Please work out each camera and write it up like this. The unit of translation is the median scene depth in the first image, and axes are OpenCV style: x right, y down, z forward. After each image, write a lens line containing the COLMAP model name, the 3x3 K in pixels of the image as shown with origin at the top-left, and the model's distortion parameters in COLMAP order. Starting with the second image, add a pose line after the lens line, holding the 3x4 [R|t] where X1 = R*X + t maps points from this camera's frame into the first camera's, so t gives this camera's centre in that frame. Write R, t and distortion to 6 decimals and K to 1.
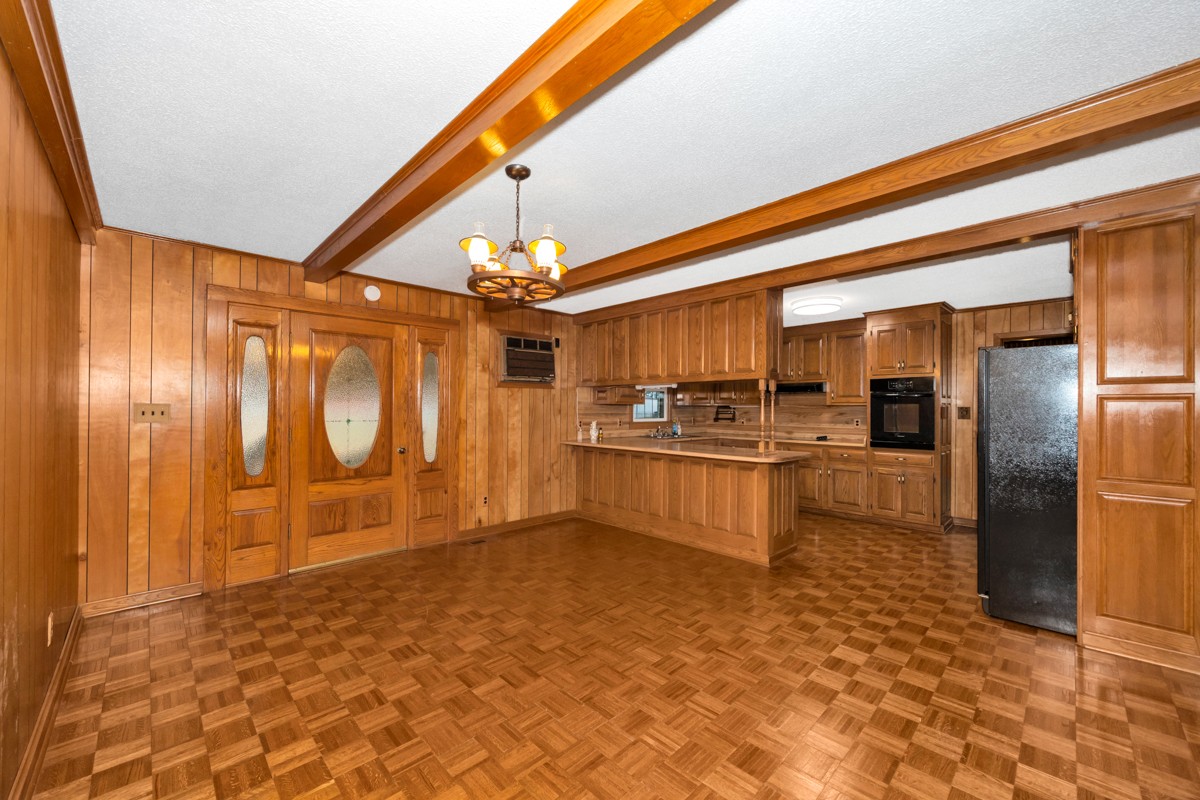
lens RADIAL K [[487.0, 0, 577.7], [0, 487.0, 402.2], [0, 0, 1]] dist [-0.001981, -0.000065]
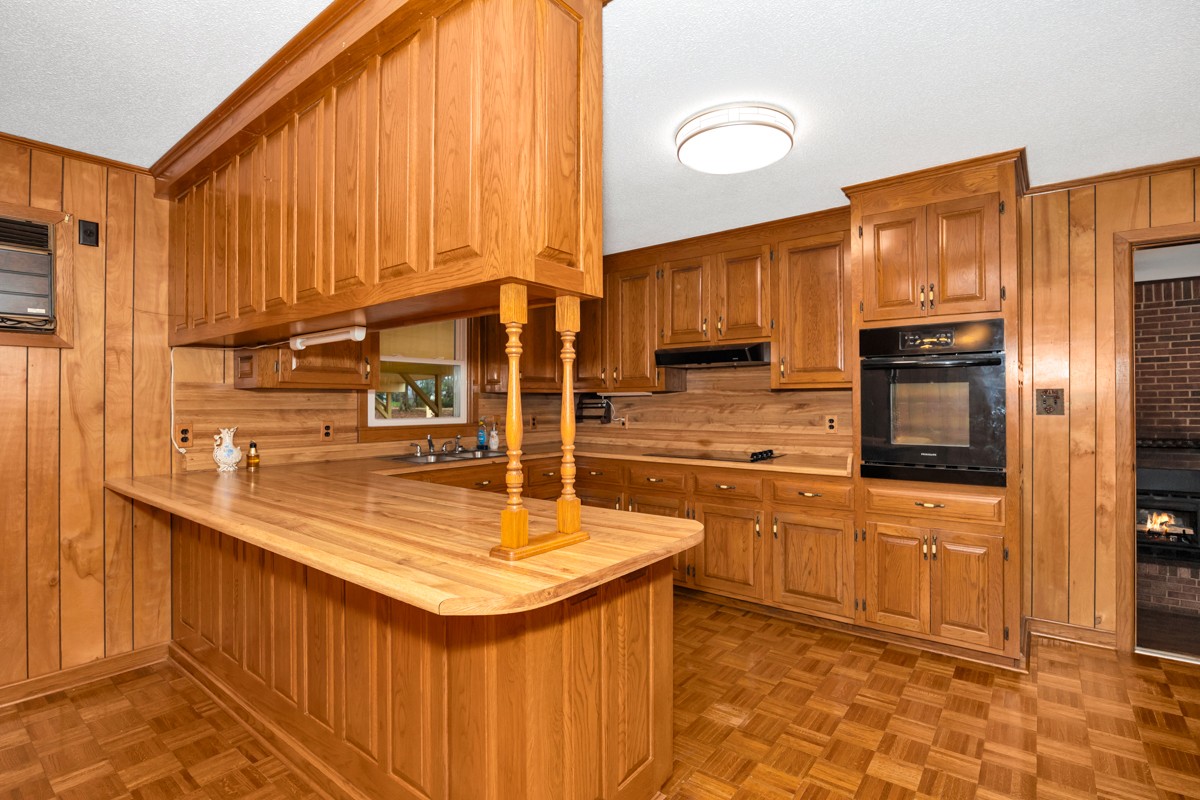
lens RADIAL K [[455.3, 0, 589.4], [0, 455.3, 398.0], [0, 0, 1]] dist [-0.001344, 0.000180]
pose [[0.999229, -0.008439, 0.038333, 0.322038], [0.008533, 0.999961, -0.002286, 0.015697], [-0.038313, 0.002612, 0.999262, 0.567488]]
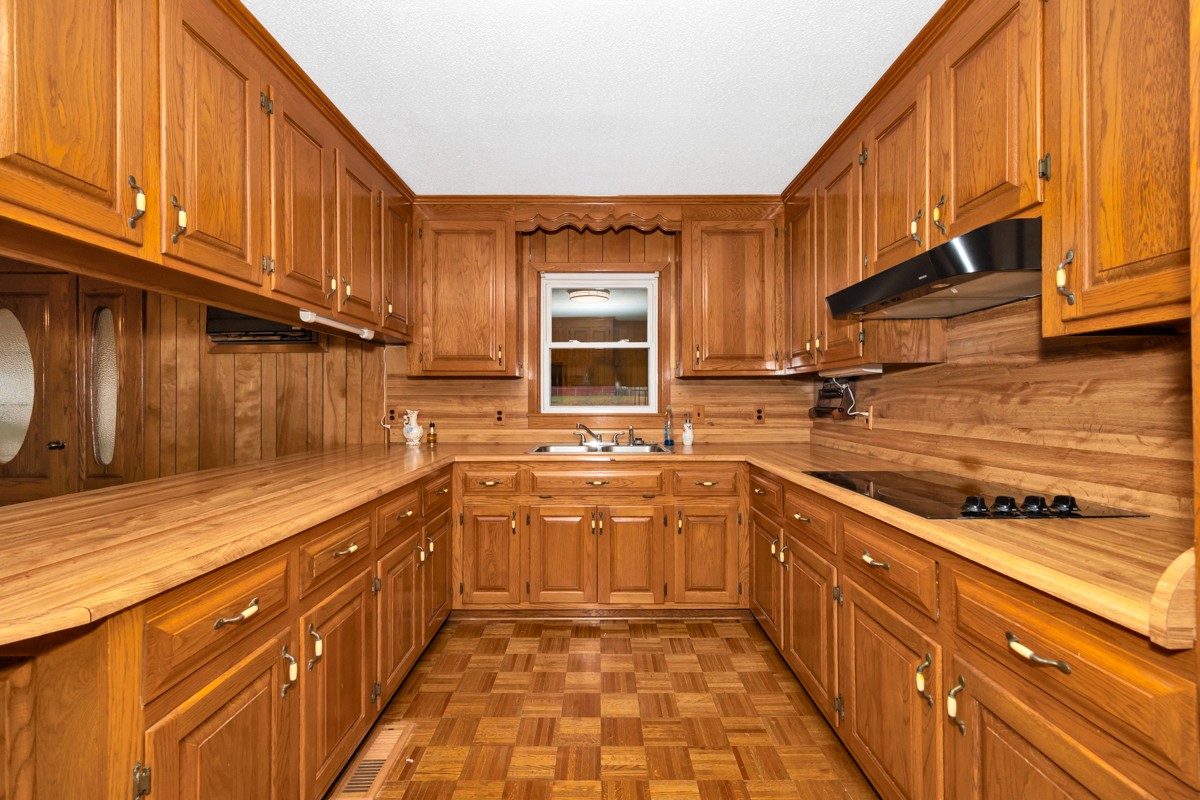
lens RADIAL K [[455.3, 0, 589.4], [0, 455.3, 398.0], [0, 0, 1]] dist [-0.001344, 0.000180]
pose [[0.732194, -0.006921, -0.681061, 0.477976], [0.013316, 0.999903, 0.004155, 0.025090], [0.680966, -0.012111, 0.732215, 0.731970]]
